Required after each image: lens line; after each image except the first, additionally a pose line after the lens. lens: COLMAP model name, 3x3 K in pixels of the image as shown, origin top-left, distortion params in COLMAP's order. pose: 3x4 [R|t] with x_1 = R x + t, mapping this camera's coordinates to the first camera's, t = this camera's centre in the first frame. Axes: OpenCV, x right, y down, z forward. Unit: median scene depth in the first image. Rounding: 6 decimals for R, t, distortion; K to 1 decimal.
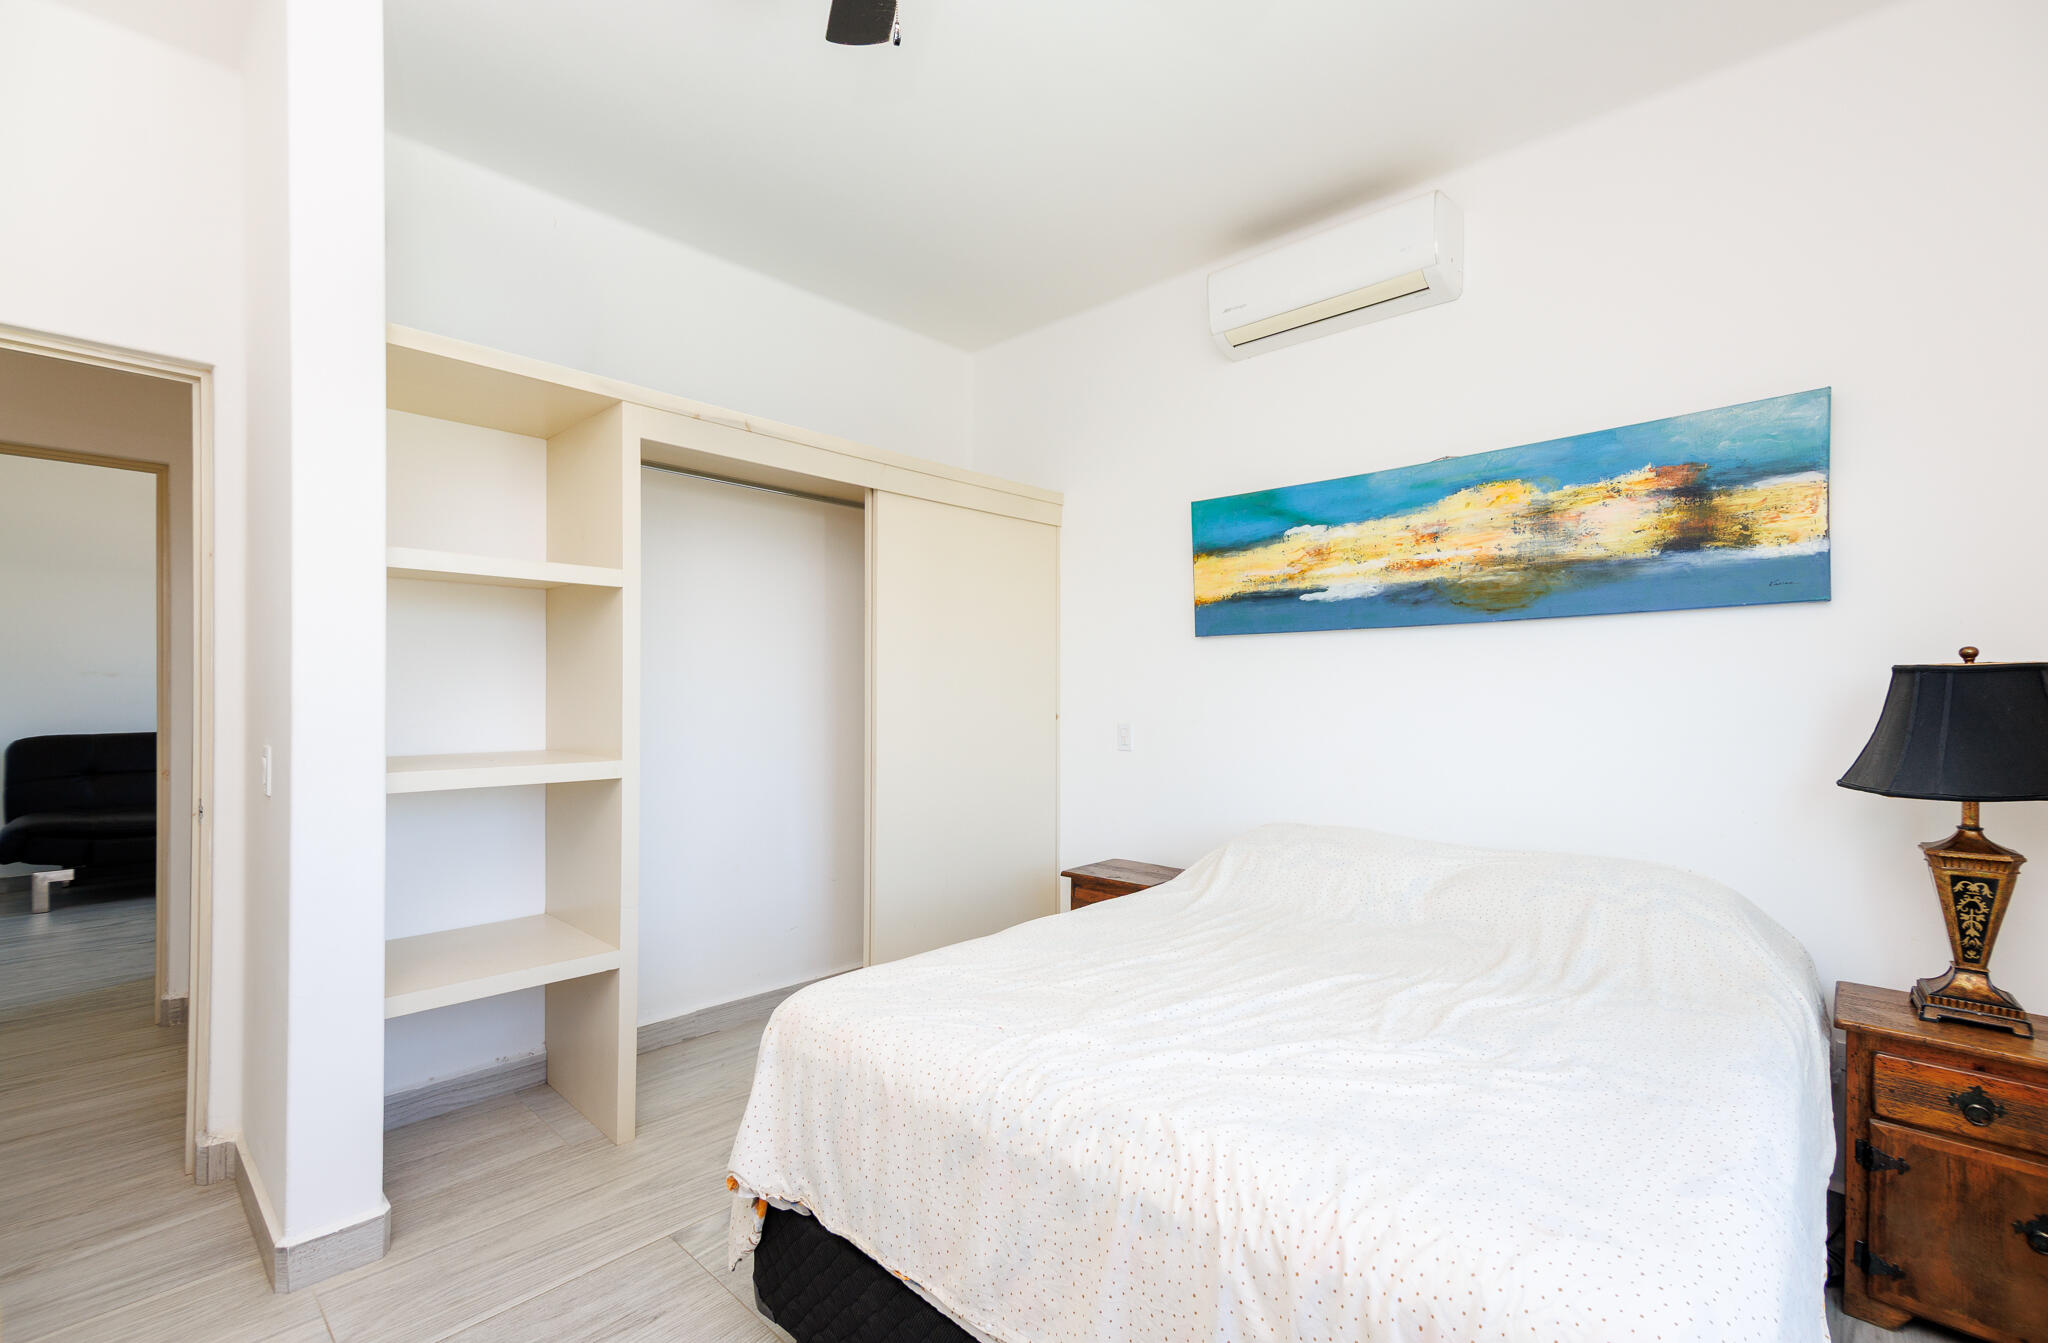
lens RADIAL K [[937.2, 0, 1024.0], [0, 937.2, 671.5], [0, 0, 1]] dist [-0.002271, -0.000661]
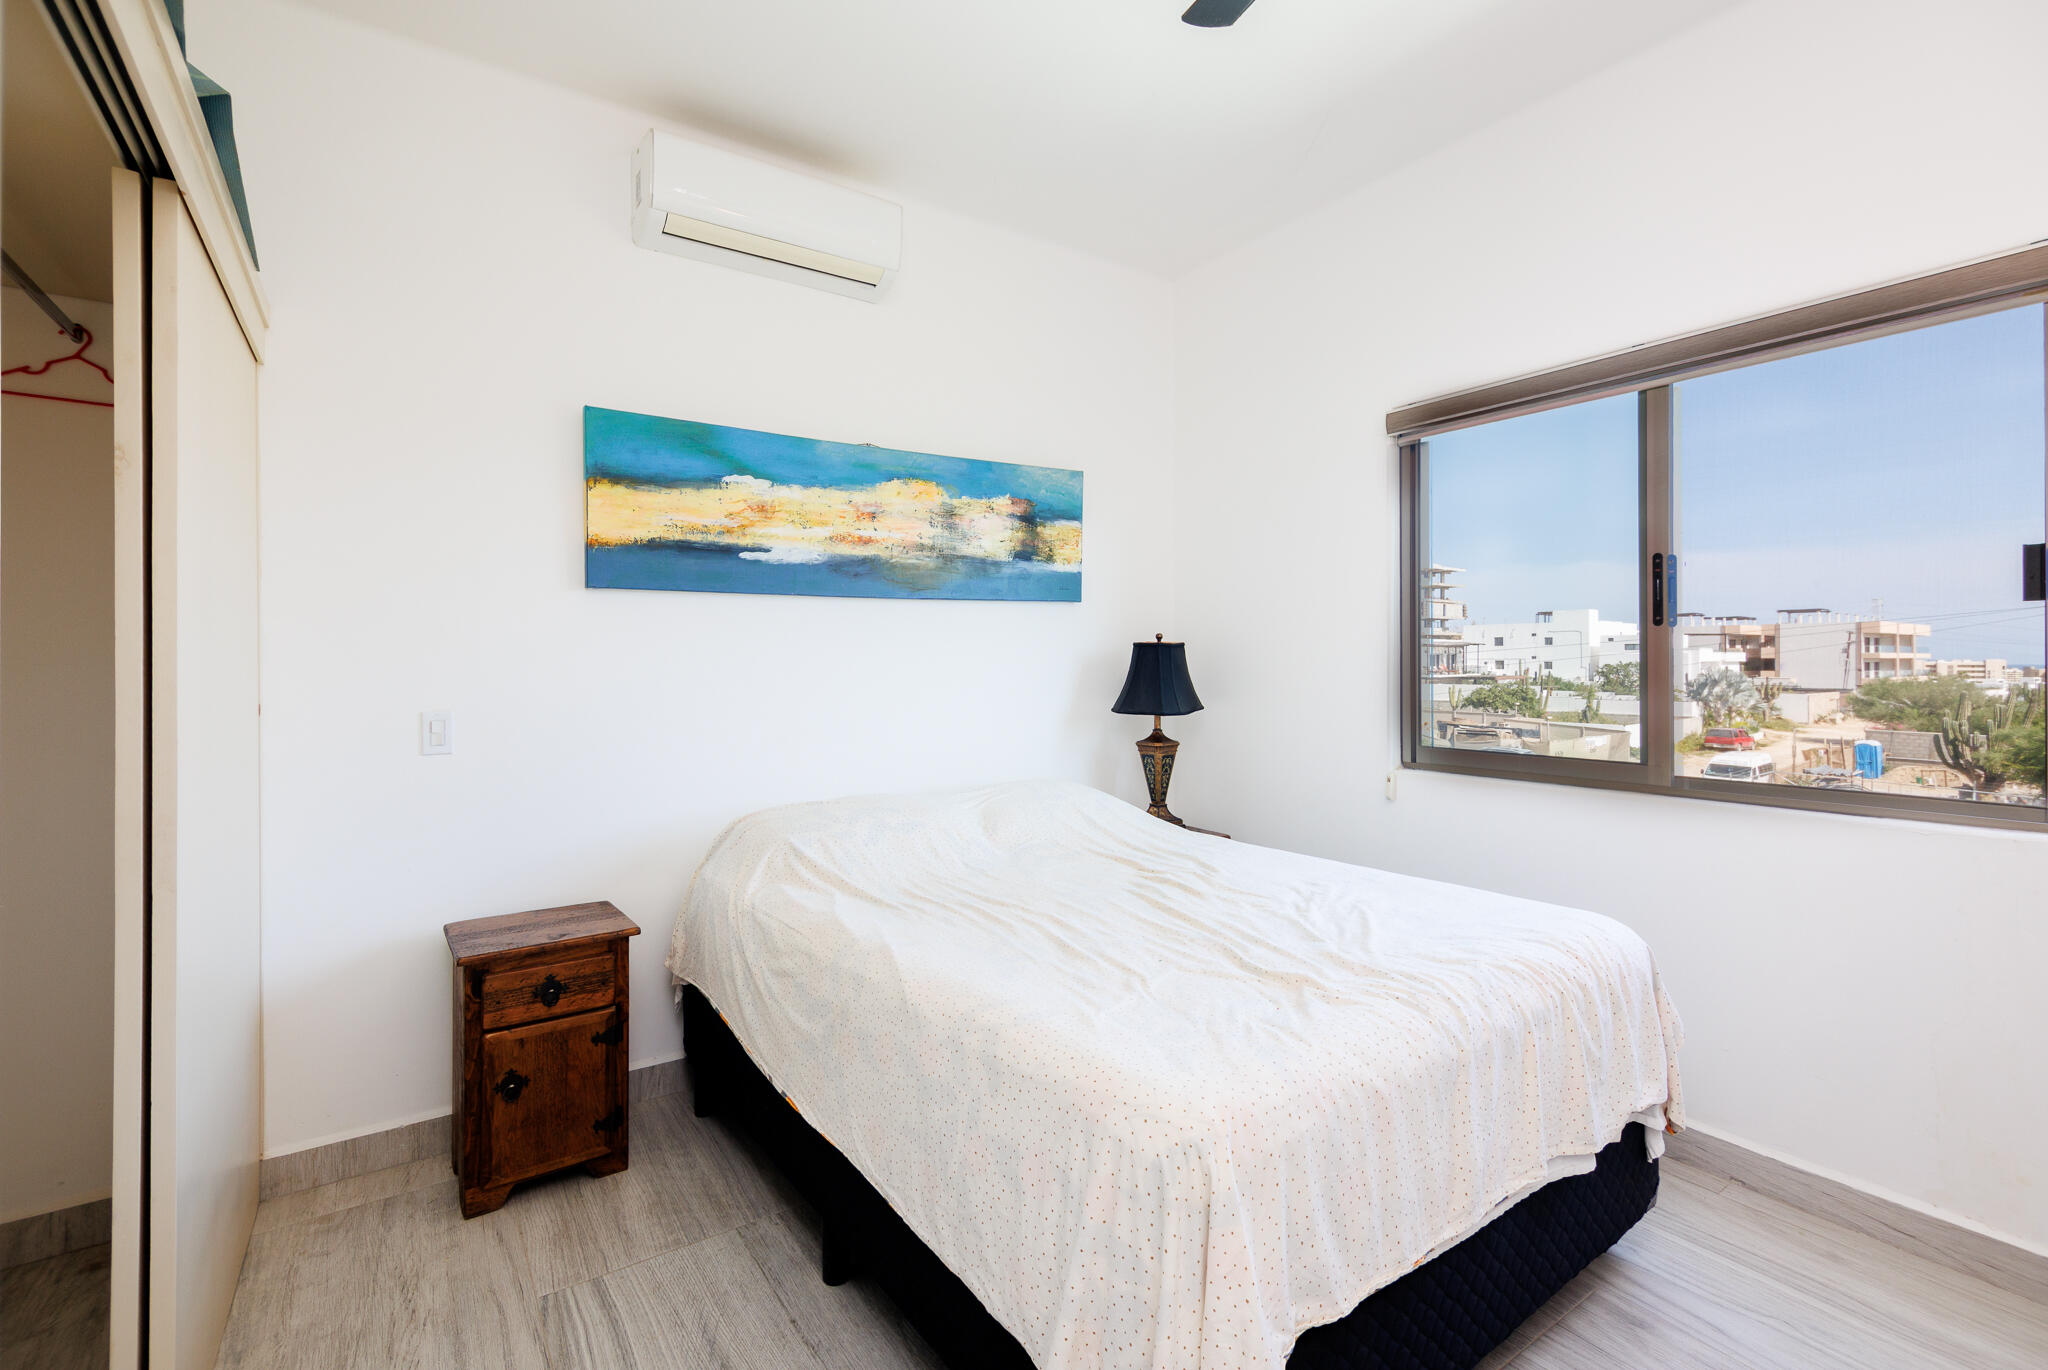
lens RADIAL K [[919.8, 0, 1026.9], [0, 919.8, 659.9], [0, 0, 1]] dist [-0.000480, -0.000186]
pose [[0.177267, -0.002545, 0.984160, -0.581531], [-0.015172, 0.999871, 0.005319, 0.014150], [-0.984046, -0.015875, 0.177205, 0.635519]]
